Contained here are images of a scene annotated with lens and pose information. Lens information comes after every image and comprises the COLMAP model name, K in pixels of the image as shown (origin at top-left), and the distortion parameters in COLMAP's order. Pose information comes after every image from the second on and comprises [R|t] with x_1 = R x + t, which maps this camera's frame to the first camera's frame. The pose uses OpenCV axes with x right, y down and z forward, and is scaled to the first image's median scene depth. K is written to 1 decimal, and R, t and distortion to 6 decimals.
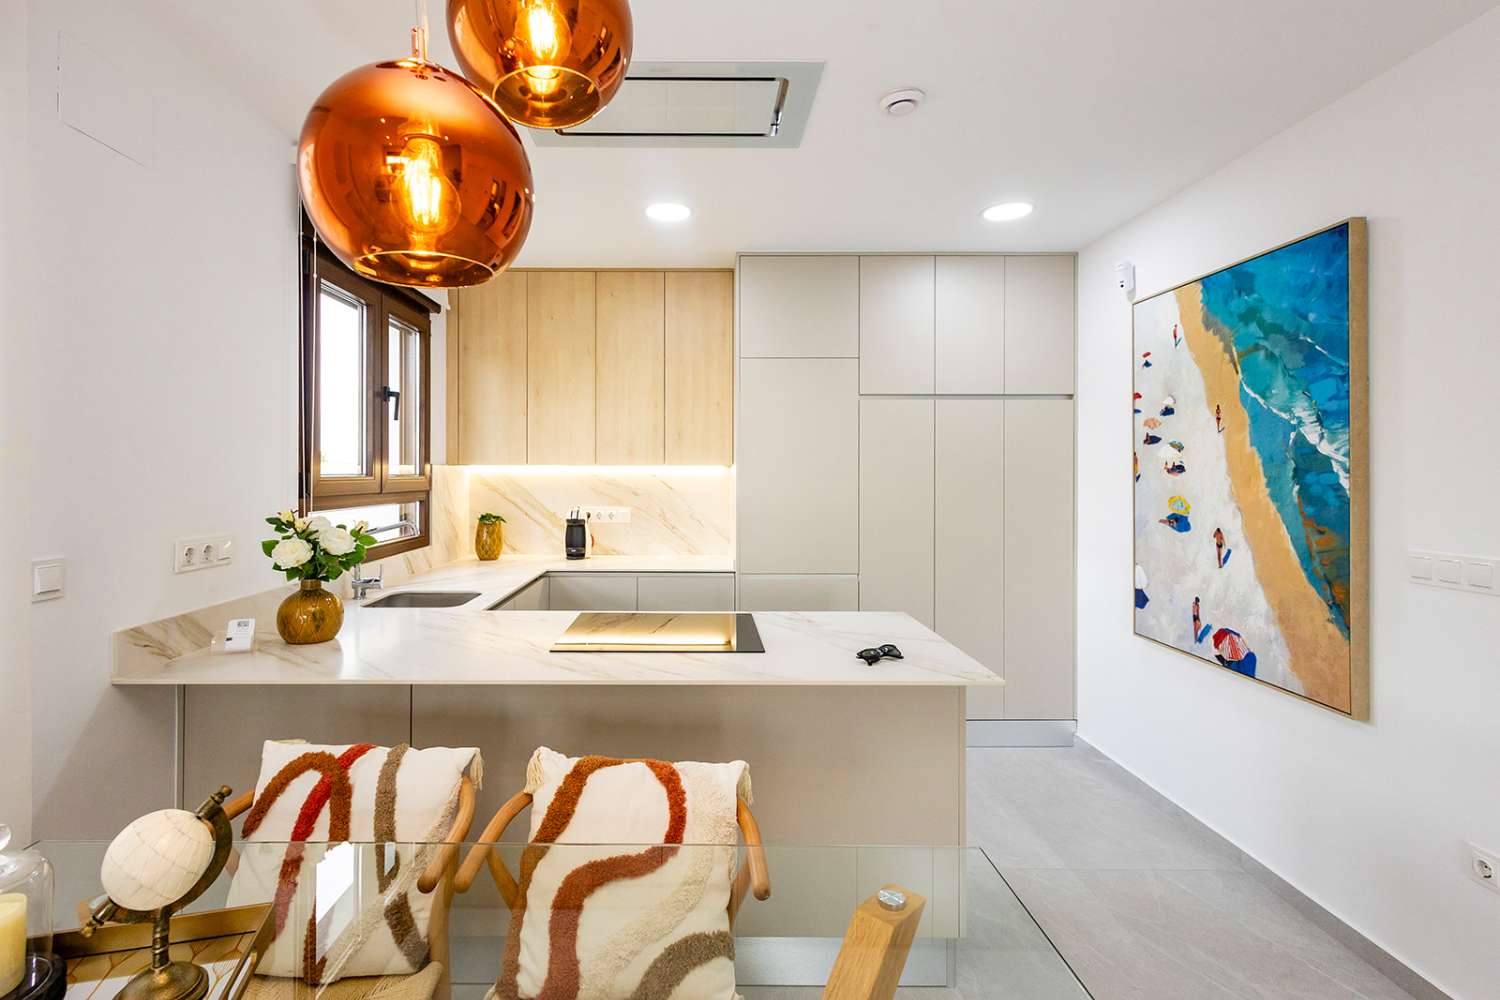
lens RADIAL K [[696.9, 0, 750.0], [0, 696.9, 500.0], [0, 0, 1]] dist [0.000262, -0.000086]
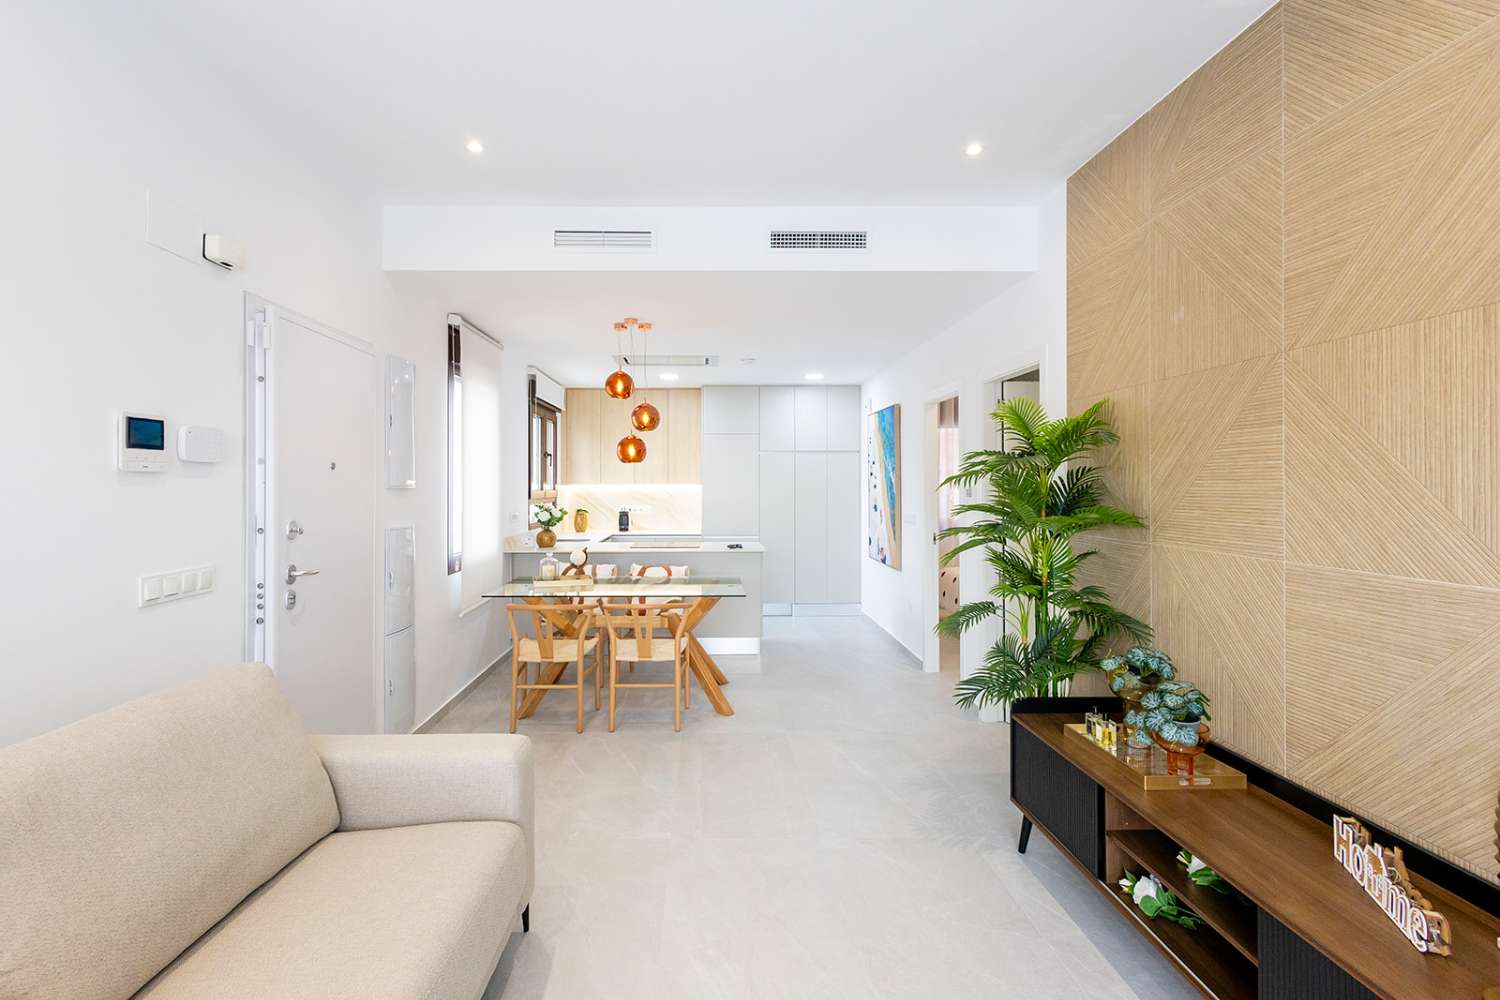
lens RADIAL K [[696.9, 0, 750.0], [0, 696.9, 500.0], [0, 0, 1]] dist [0.000262, -0.000086]
pose [[0.999951, -0.003969, -0.009029, 0.151722], [0.003812, 0.999841, -0.017398, 0.035135], [0.009097, 0.017363, 0.999808, -1.156298]]
